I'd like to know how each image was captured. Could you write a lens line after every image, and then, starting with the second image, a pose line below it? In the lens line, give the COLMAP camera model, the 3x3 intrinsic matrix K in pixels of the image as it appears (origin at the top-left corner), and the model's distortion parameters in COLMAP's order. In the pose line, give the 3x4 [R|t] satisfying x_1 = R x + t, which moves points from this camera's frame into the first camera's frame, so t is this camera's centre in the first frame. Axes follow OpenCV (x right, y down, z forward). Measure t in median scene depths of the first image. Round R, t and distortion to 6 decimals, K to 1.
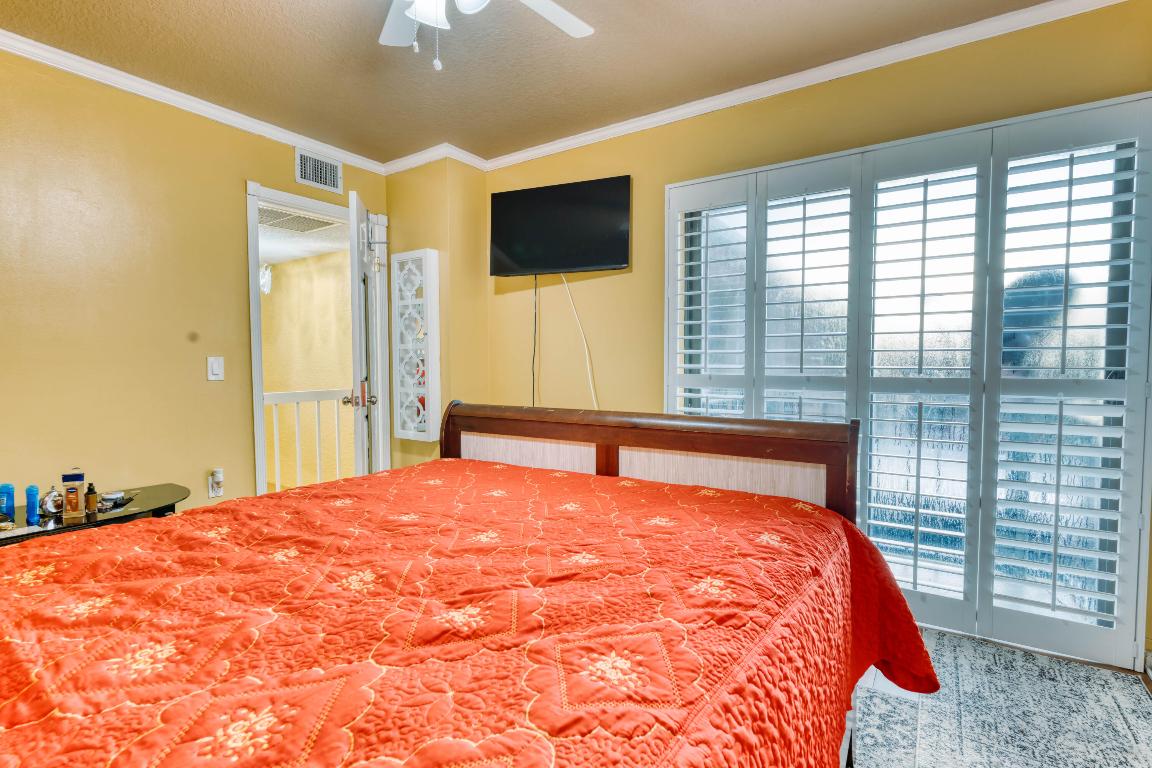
lens RADIAL K [[565.4, 0, 576.0], [0, 565.4, 384.0], [0, 0, 1]] dist [-0.002460, -0.000142]
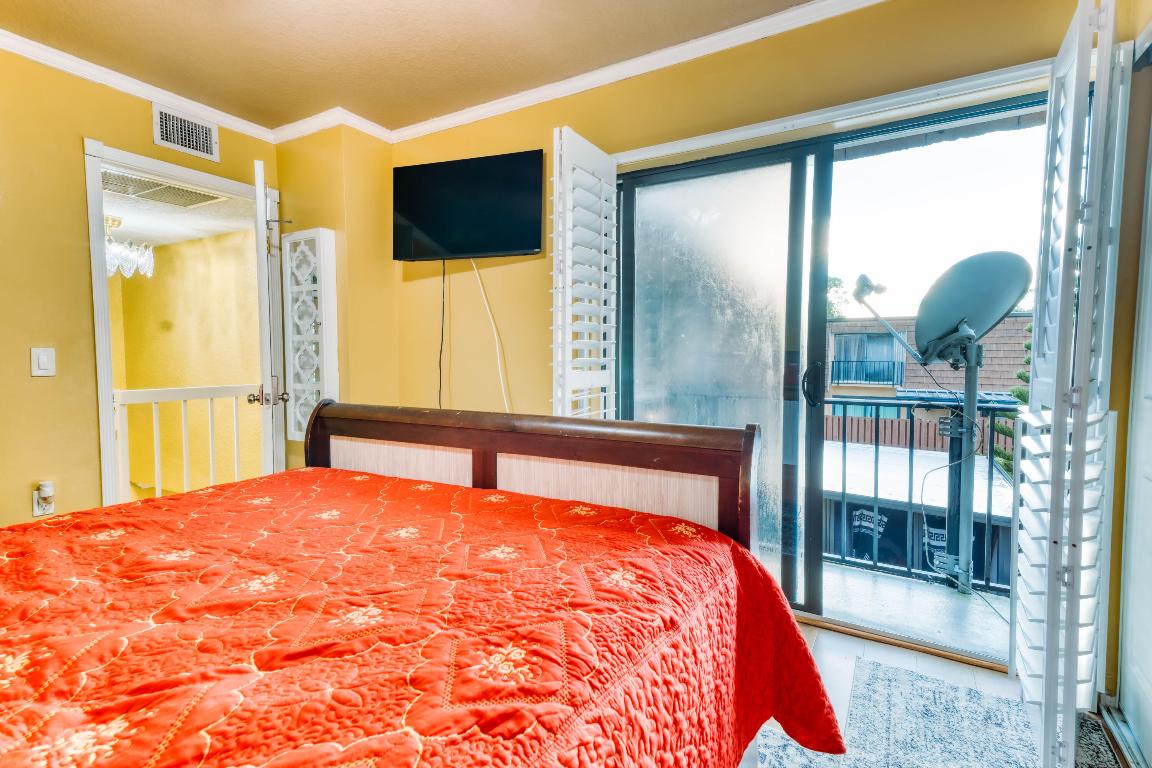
lens RADIAL K [[553.1, 0, 576.0], [0, 553.1, 384.0], [0, 0, 1]] dist [0.077523, -0.018010]
pose [[0.999169, -0.000658, 0.040754, 0.199505], [0.000162, 0.999926, 0.012183, -0.008114], [-0.040759, -0.012167, 0.999095, 0.175459]]
